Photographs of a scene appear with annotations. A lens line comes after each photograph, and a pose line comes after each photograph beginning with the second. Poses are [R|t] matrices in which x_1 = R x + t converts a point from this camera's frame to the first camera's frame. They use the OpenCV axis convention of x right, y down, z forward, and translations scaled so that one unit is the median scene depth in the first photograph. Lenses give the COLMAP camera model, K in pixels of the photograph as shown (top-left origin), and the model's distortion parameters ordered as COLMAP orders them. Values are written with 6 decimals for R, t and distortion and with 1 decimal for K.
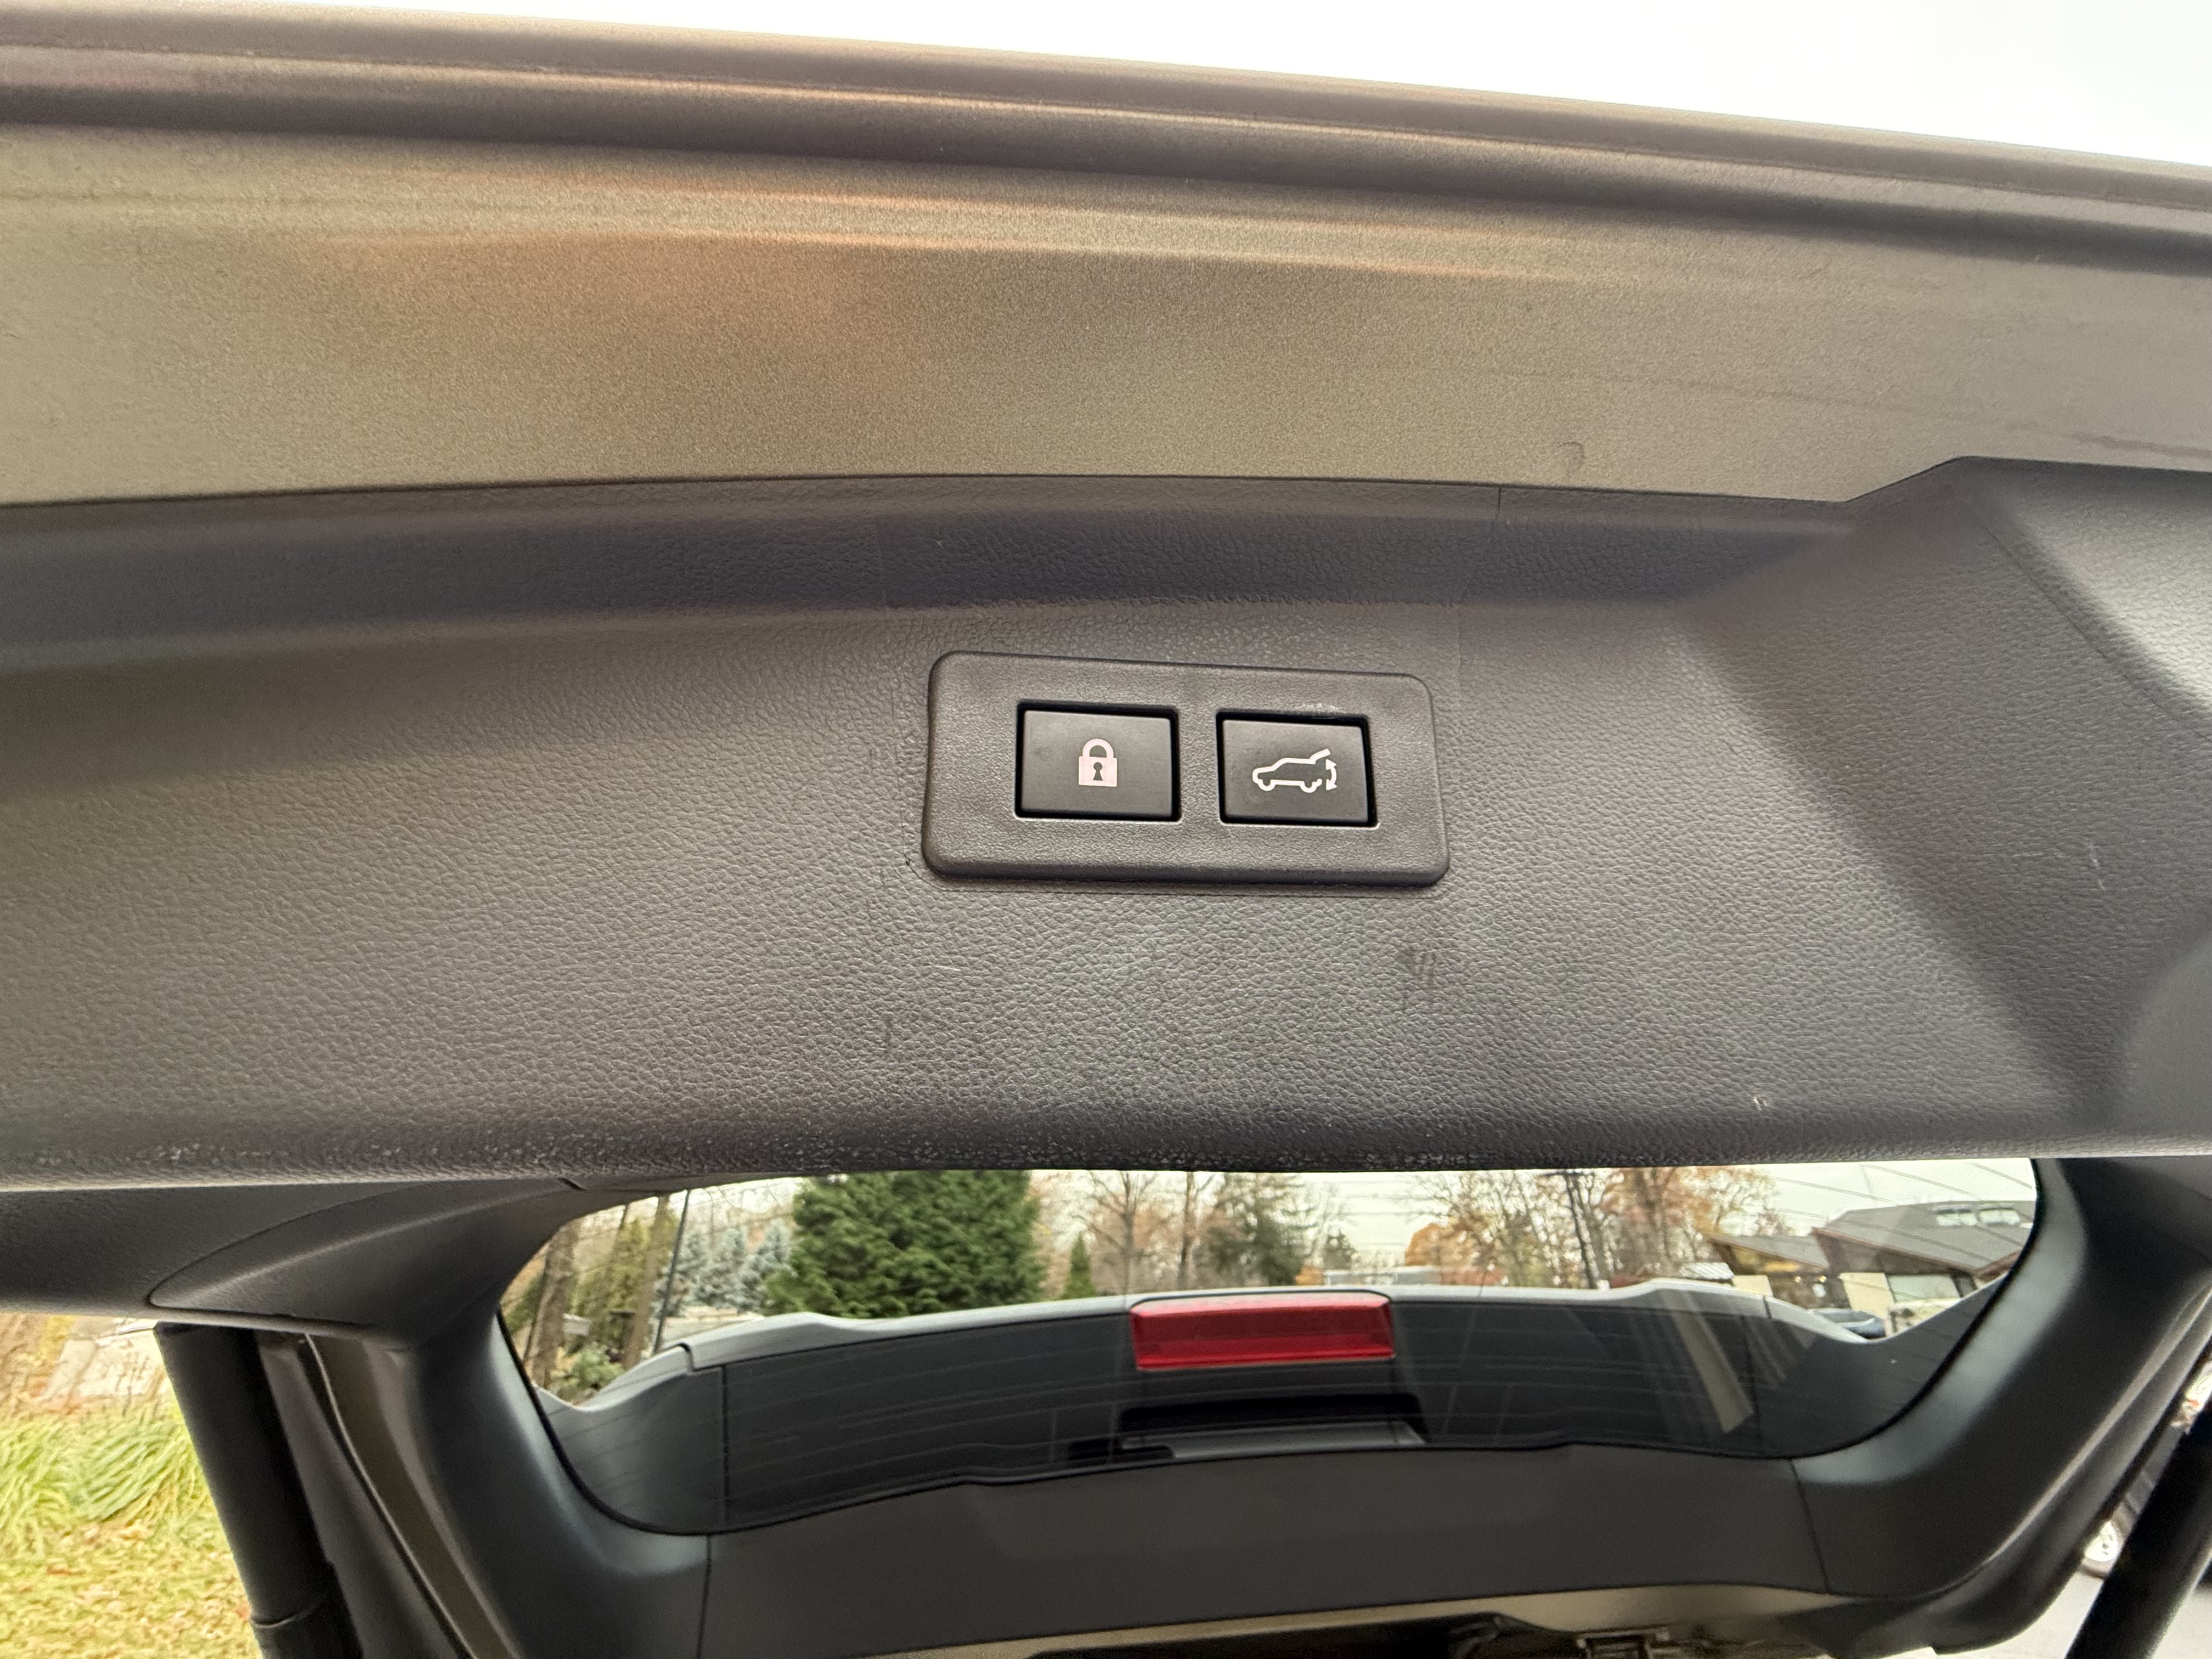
lens RADIAL K [[881.7, 0, 1106.0], [0, 881.7, 829.5], [0, 0, 1]] dist [-0.001184, 0.000335]
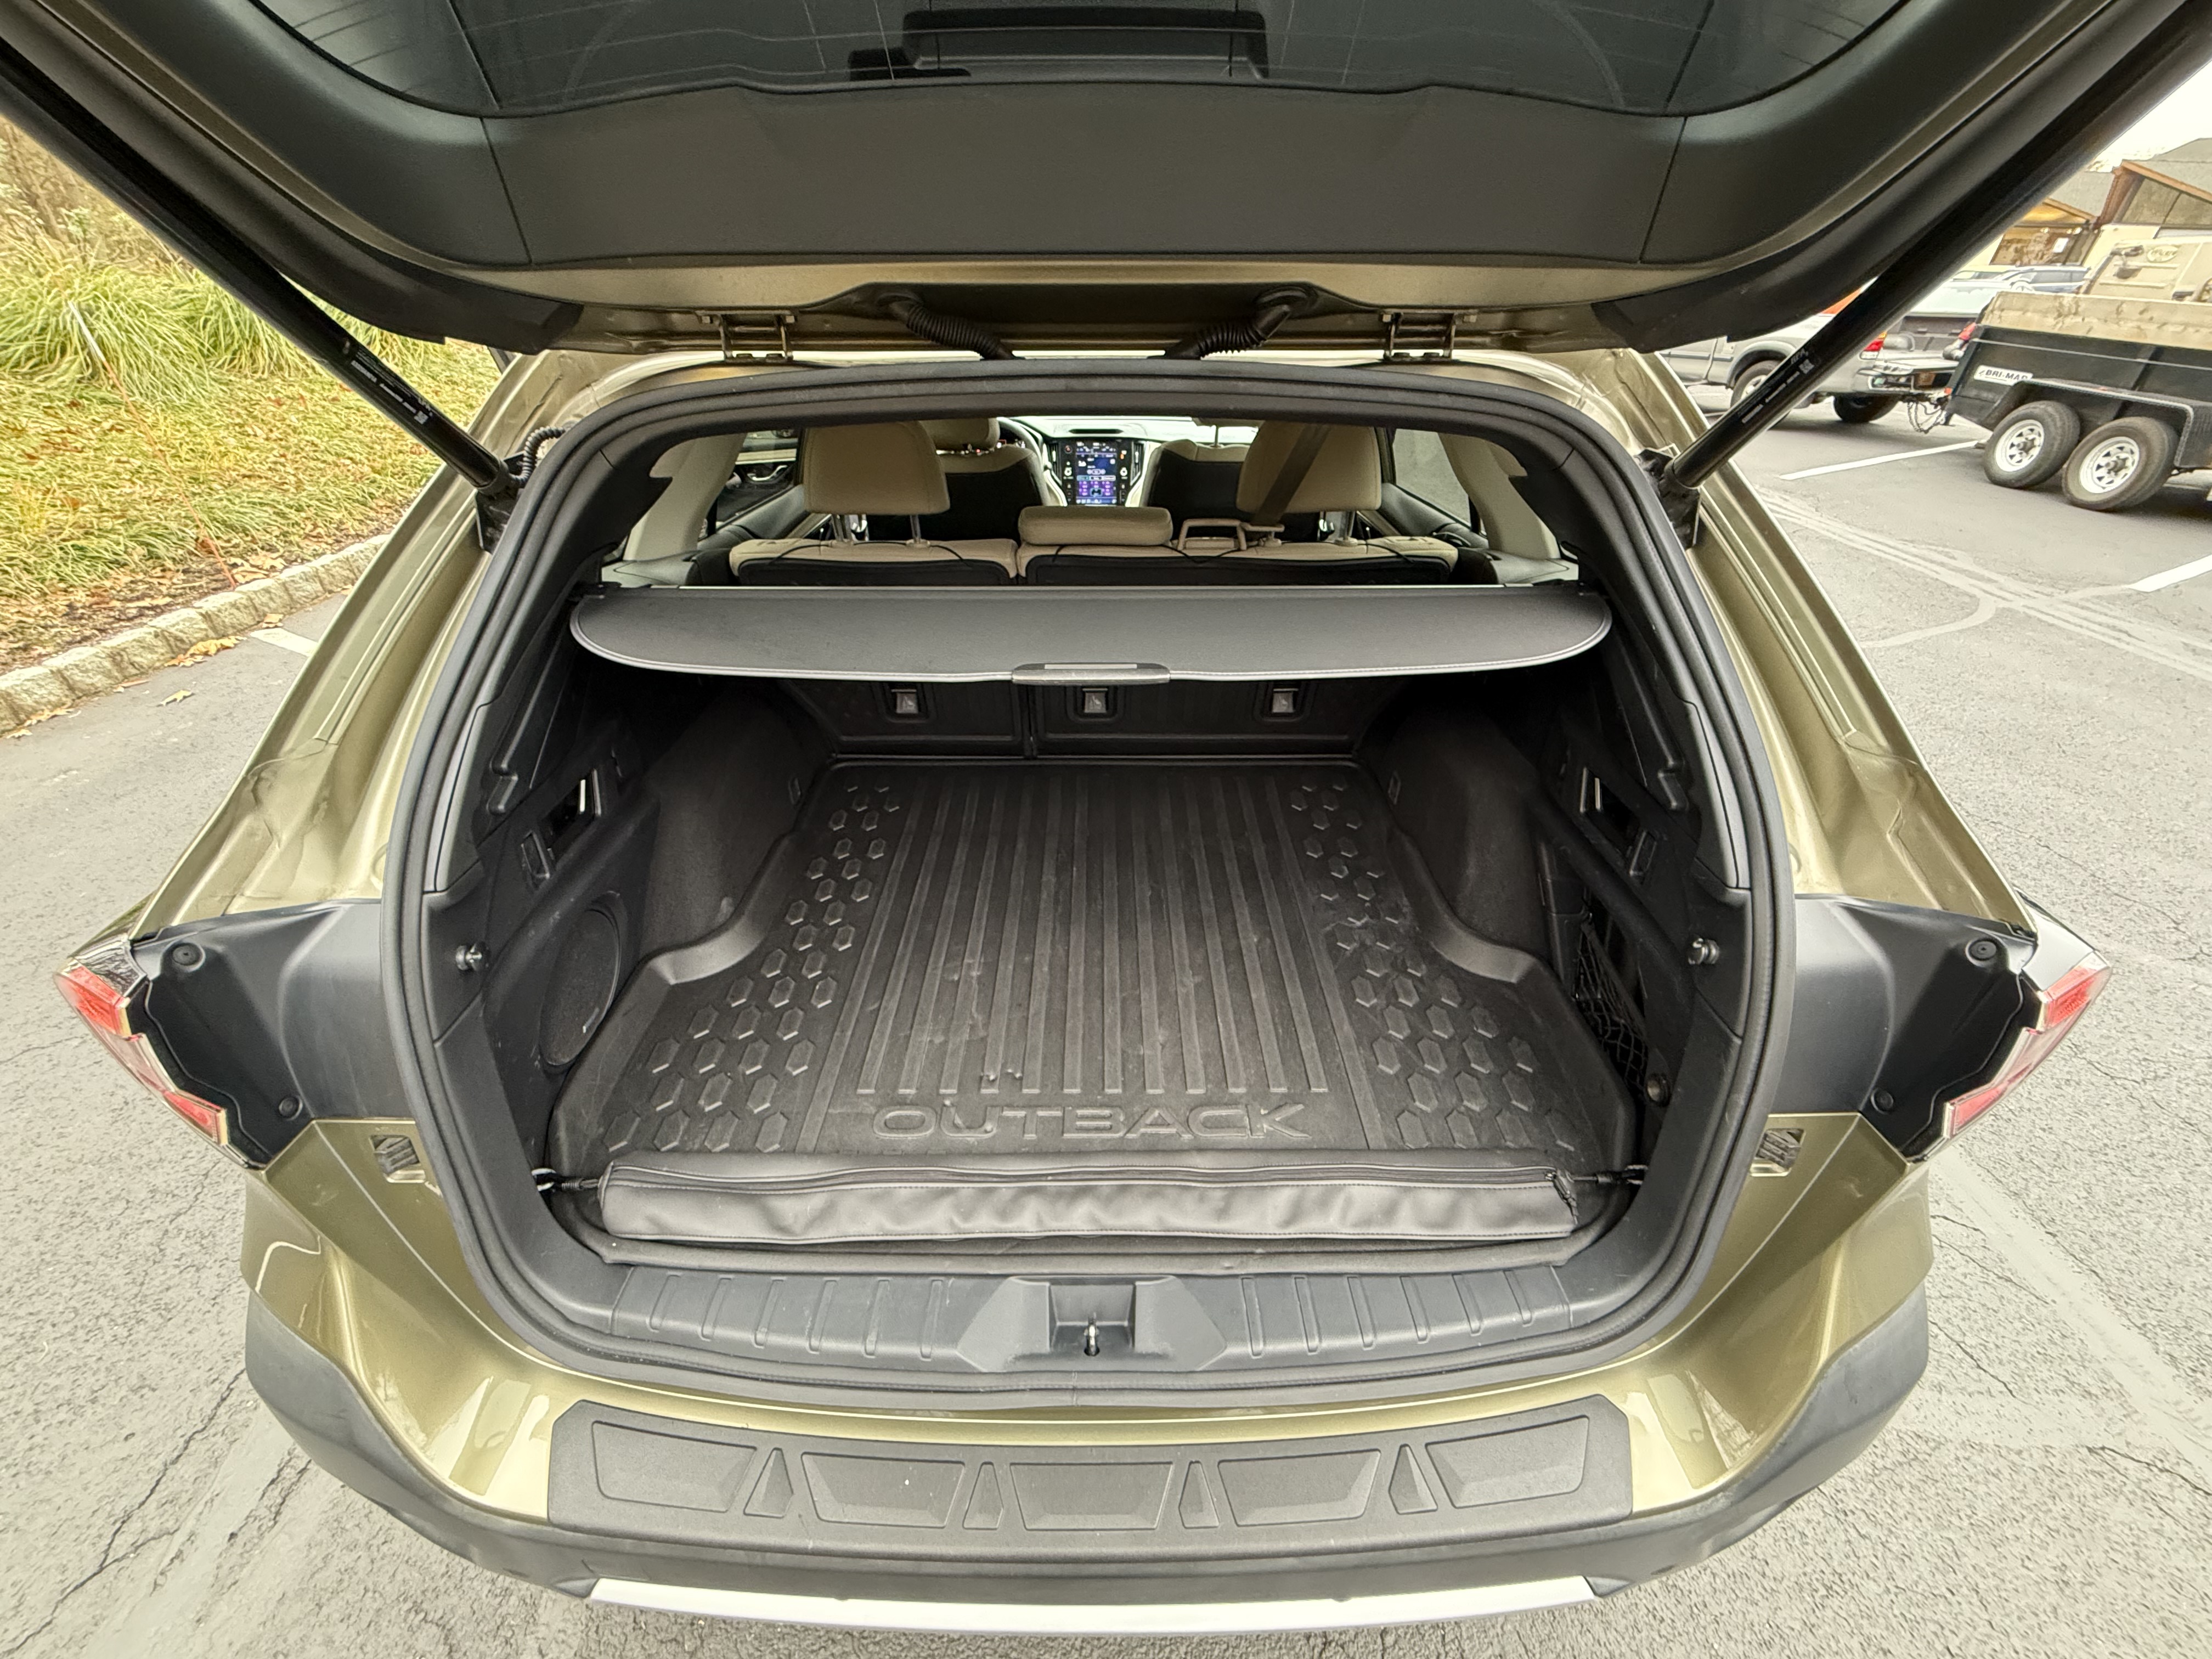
lens RADIAL K [[881.7, 0, 1106.0], [0, 881.7, 829.5], [0, 0, 1]] dist [-0.001184, 0.000335]
pose [[0.992638, 0.094787, -0.075400, 0.341482], [0.023124, 0.462762, 0.886181, 0.262212], [0.118891, -0.881400, 0.457164, -0.064713]]
